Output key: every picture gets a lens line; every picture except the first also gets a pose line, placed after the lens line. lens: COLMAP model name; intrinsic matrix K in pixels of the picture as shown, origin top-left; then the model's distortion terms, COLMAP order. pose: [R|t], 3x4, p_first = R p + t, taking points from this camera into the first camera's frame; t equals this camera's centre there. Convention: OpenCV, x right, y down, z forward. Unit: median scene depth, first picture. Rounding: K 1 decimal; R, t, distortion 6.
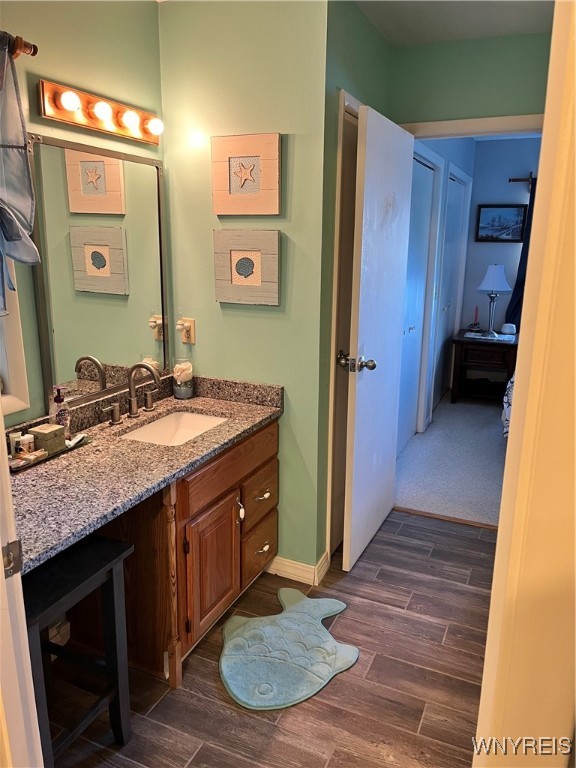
lens RADIAL K [[579.9, 0, 290.9], [0, 579.9, 381.3], [0, 0, 1]] dist [0.034548, -0.041813]
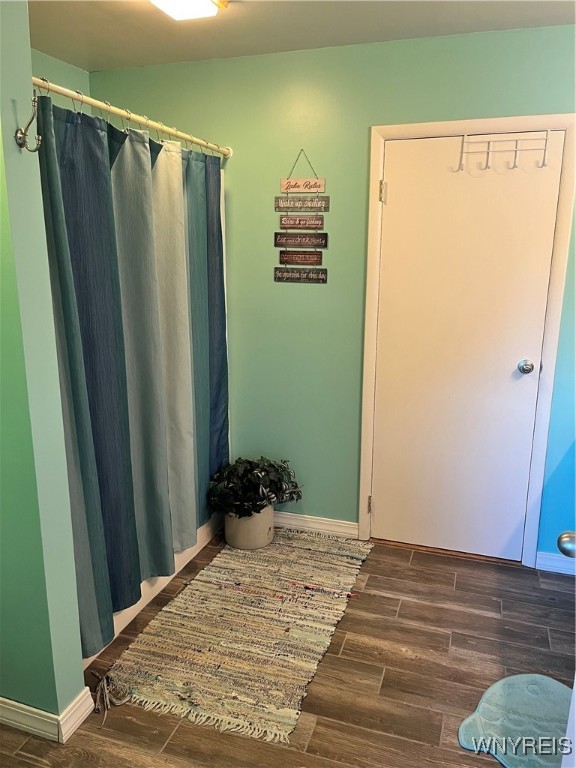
lens RADIAL K [[579.9, 0, 286.1], [0, 579.9, 384.7], [0, 0, 1]] dist [0.034548, -0.041813]
pose [[-0.995667, 0.003906, -0.092911, 0.519347], [-0.038383, 0.892781, 0.448853, -0.427415], [0.084702, 0.450475, -0.888762, 1.759403]]
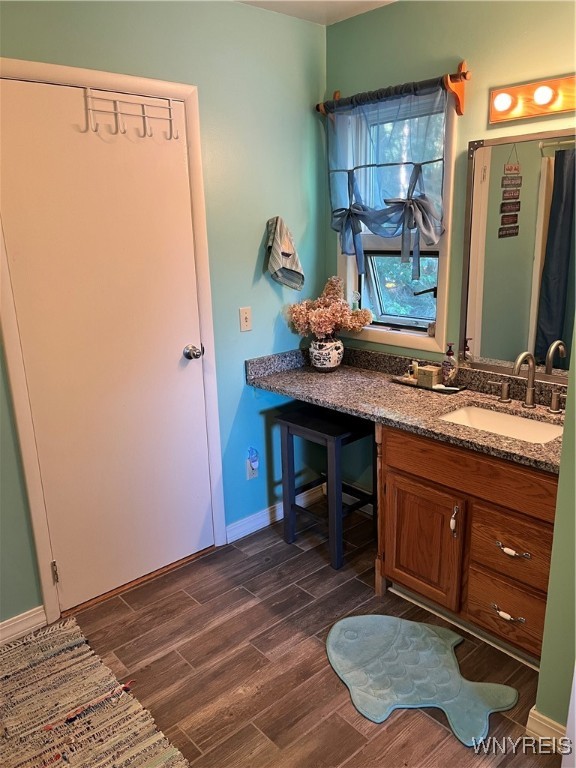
lens RADIAL K [[579.9, 0, 288.1], [0, 579.9, 387.7], [0, 0, 1]] dist [0.034548, -0.041813]
pose [[-0.413276, 0.237314, -0.879139, 0.929367], [-0.194360, 0.920208, 0.339767, -0.277441], [0.889622, 0.311287, -0.334175, 1.202534]]
